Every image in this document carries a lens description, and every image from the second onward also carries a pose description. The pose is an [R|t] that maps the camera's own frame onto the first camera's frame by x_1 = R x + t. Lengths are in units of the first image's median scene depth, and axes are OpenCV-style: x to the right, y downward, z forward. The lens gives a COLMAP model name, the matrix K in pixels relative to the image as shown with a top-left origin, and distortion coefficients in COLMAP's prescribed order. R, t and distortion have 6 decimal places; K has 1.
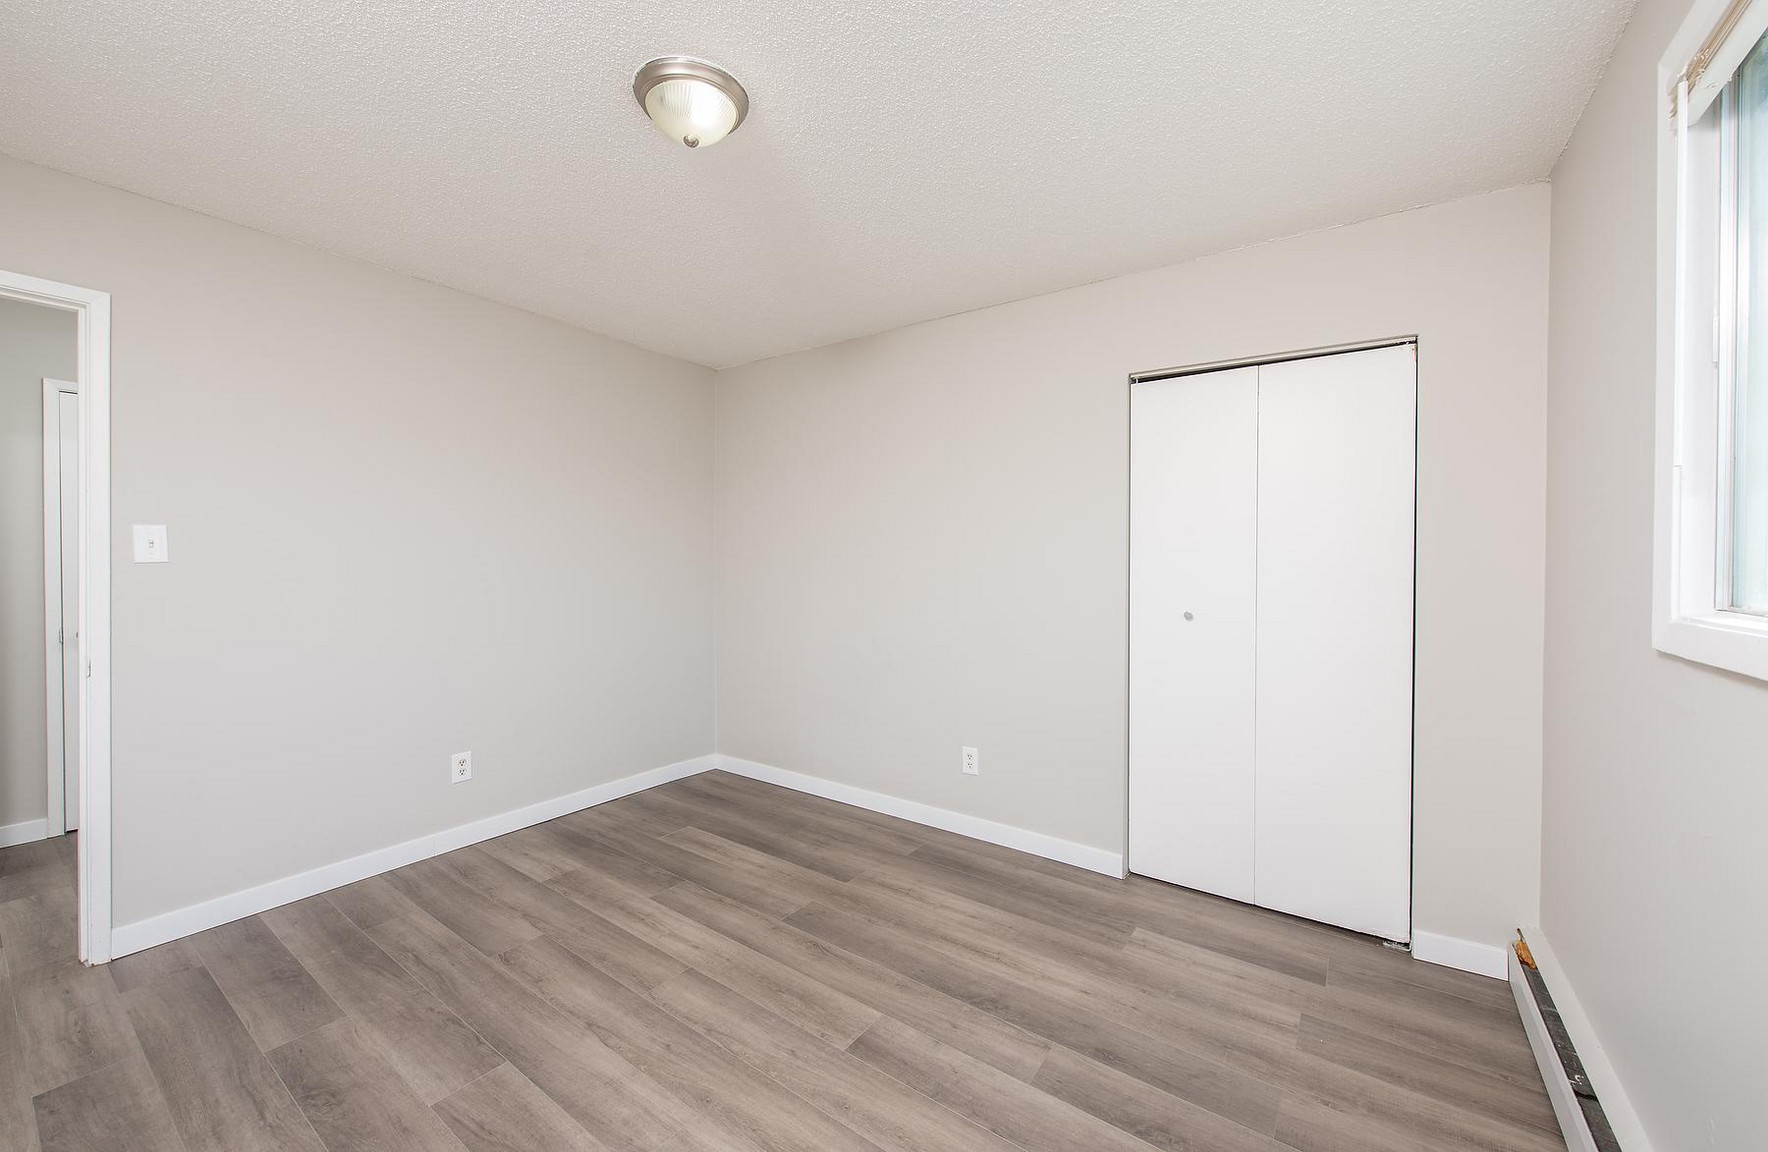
lens RADIAL K [[679.8, 0, 878.4], [0, 679.8, 567.0], [0, 0, 1]] dist [0.001438, -0.001188]
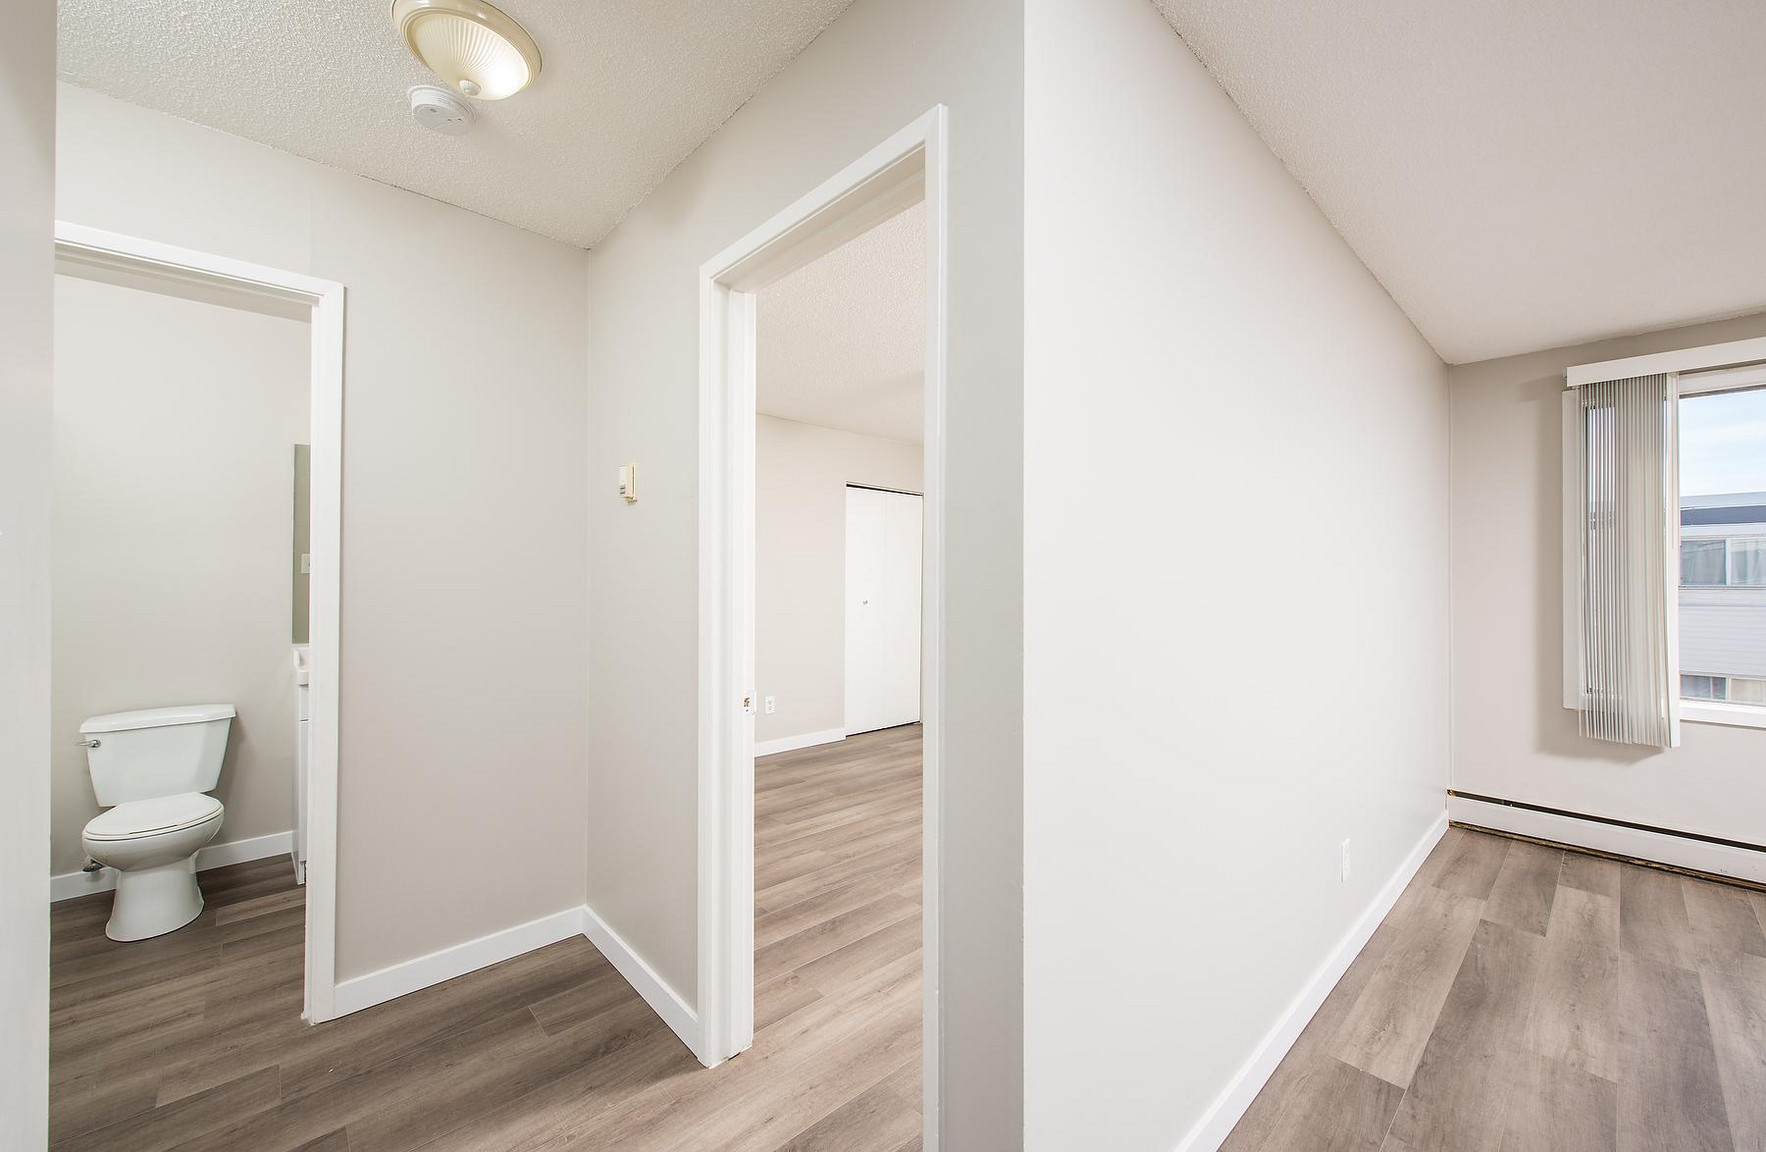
lens RADIAL K [[679.0, 0, 877.4], [0, 679.0, 567.0], [0, 0, 1]] dist [0.001438, -0.001188]
pose [[0.206725, 0.010400, 0.978344, -2.029782], [0.002364, 0.999935, -0.011129, -0.017010], [-0.978396, 0.004613, 0.206687, 0.671406]]
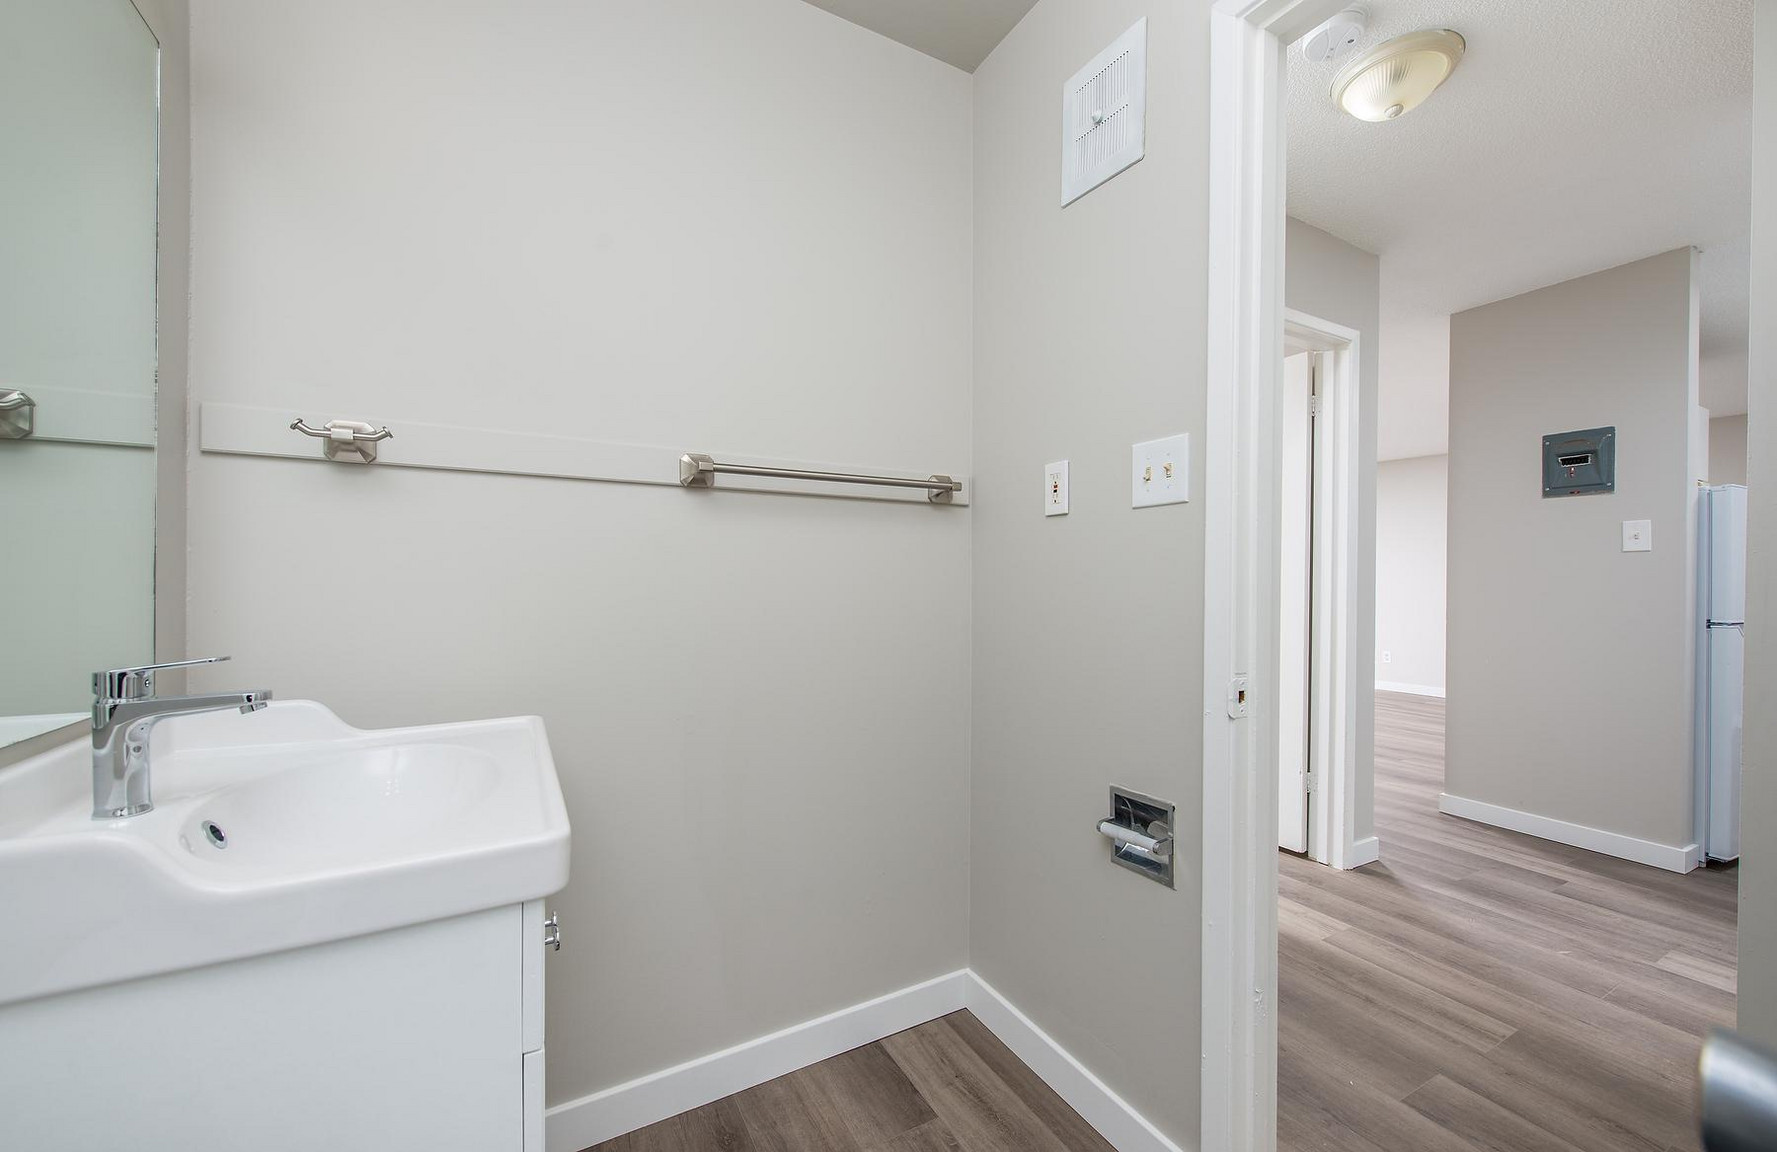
lens RADIAL K [[702.9, 0, 888.2], [0, 702.9, 571.2], [0, 0, 1]] dist [0.000075, -0.000274]
pose [[-0.902350, -0.014926, 0.430744, -1.234671], [-0.009454, 0.999845, 0.014840, 0.038128], [-0.430899, 0.009319, -0.902352, 2.290820]]
